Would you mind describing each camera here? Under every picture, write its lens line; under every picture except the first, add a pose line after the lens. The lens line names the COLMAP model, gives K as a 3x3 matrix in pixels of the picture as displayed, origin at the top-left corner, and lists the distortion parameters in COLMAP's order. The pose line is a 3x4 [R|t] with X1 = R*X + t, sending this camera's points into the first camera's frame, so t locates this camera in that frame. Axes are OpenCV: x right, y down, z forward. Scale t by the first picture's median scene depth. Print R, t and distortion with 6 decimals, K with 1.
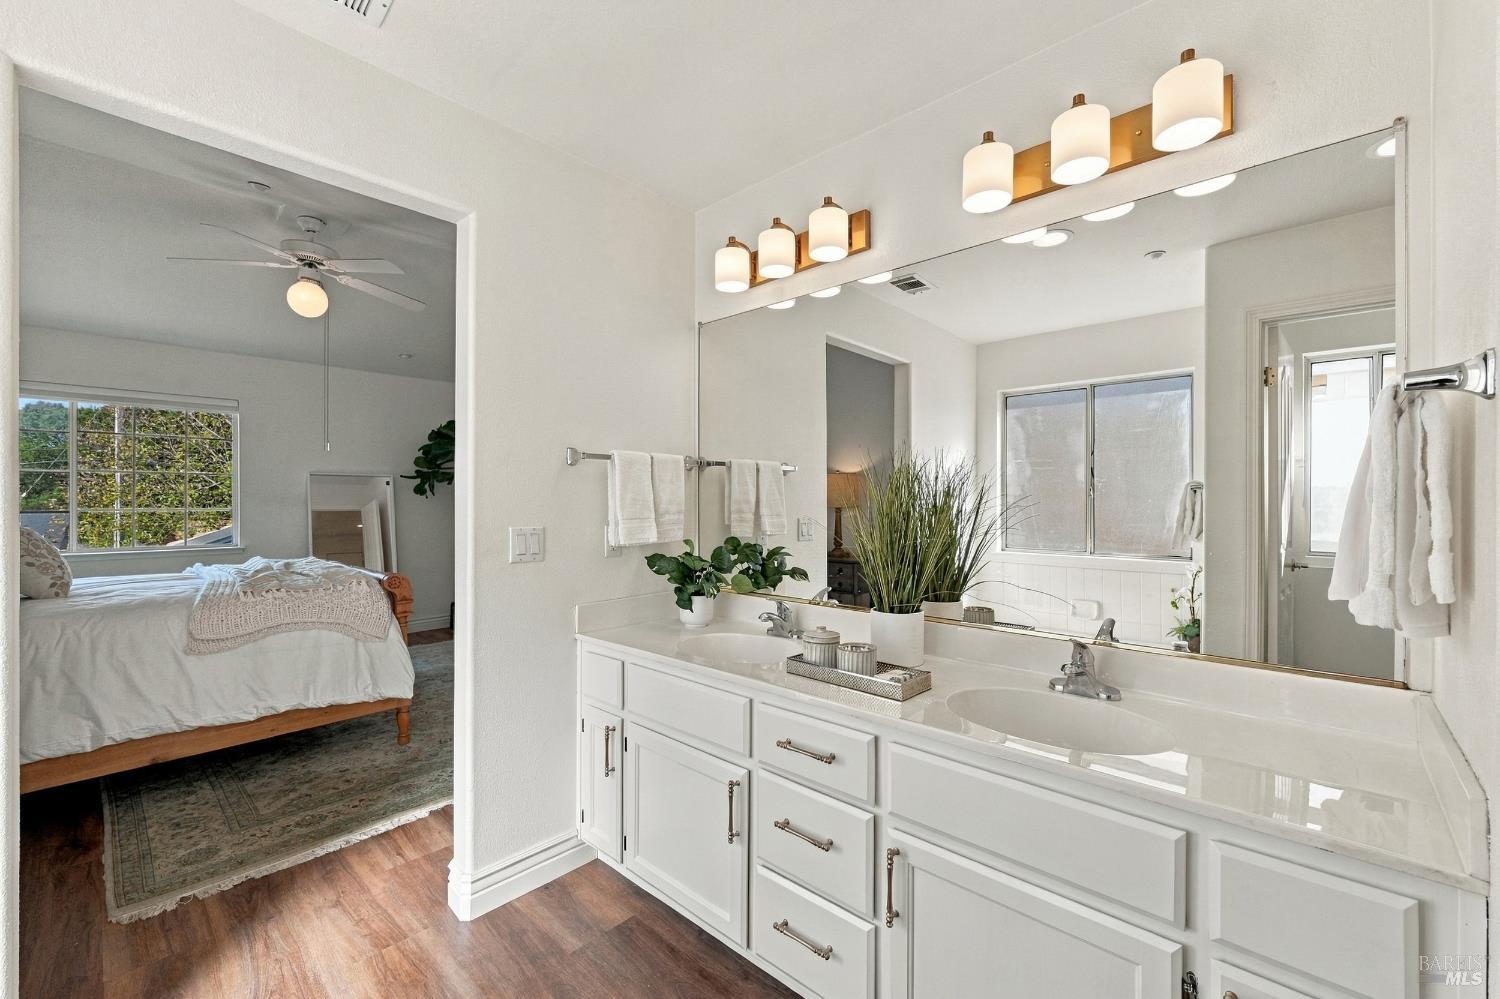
lens RADIAL K [[606.8, 0, 756.4], [0, 606.8, 503.3], [0, 0, 1]] dist [-0.000801, 0.000843]
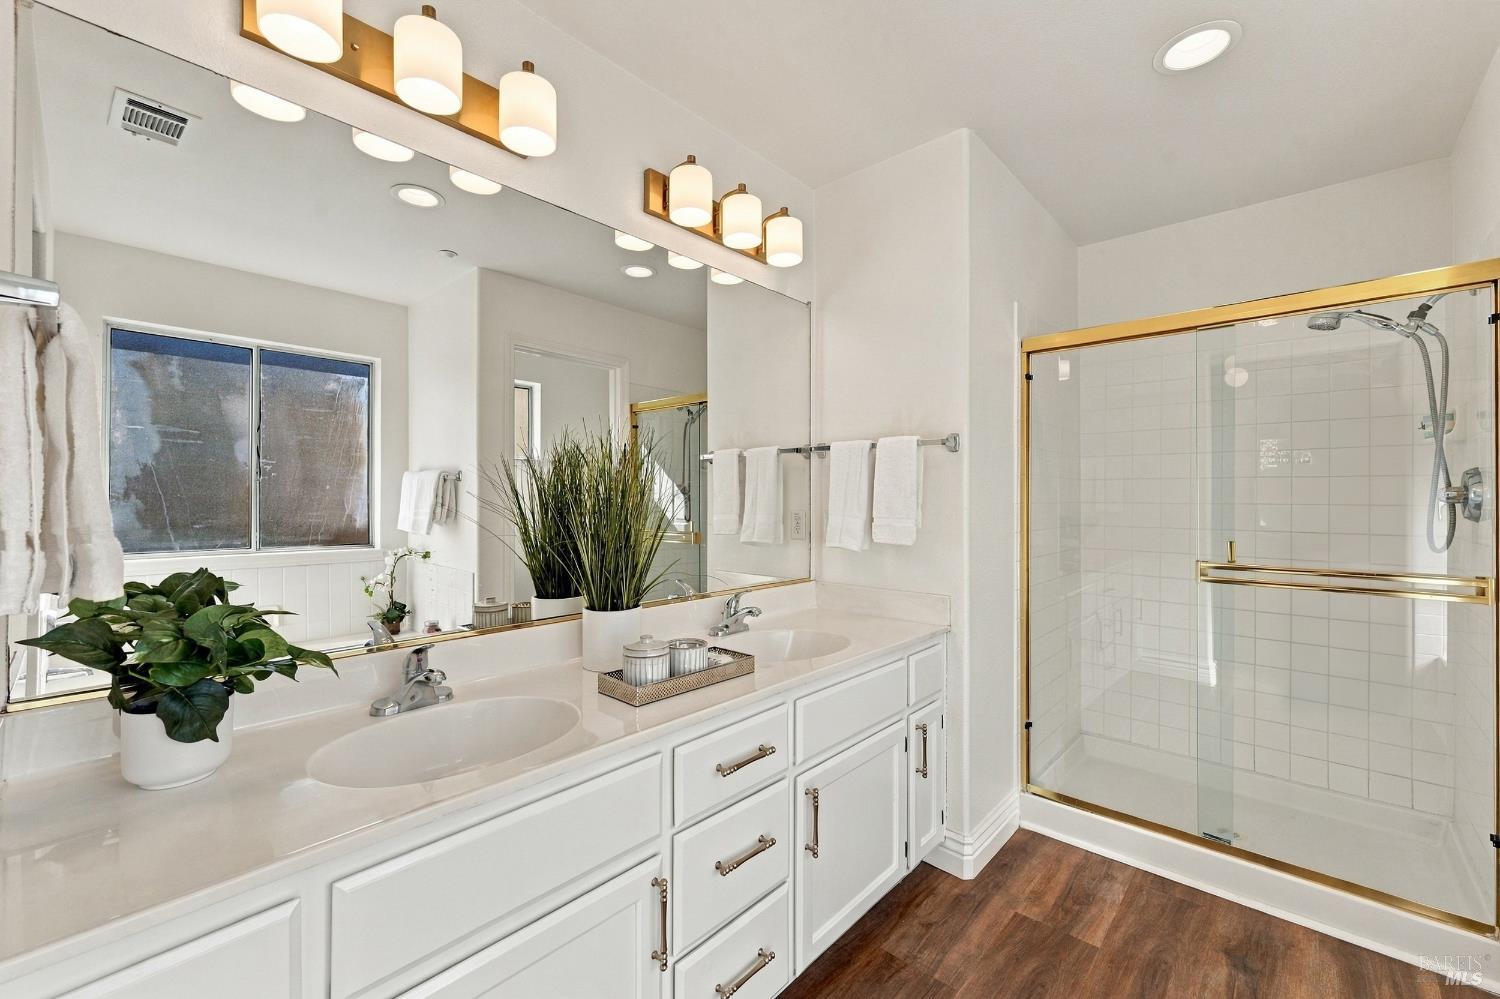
lens RADIAL K [[606.8, 0, 762.5], [0, 606.8, 490.6], [0, 0, 1]] dist [-0.000801, 0.000843]
pose [[0.009805, 0.006598, 0.999930, -0.308934], [-0.009460, 0.999934, -0.006505, 0.000228], [-0.999907, -0.009396, 0.009867, 0.351467]]
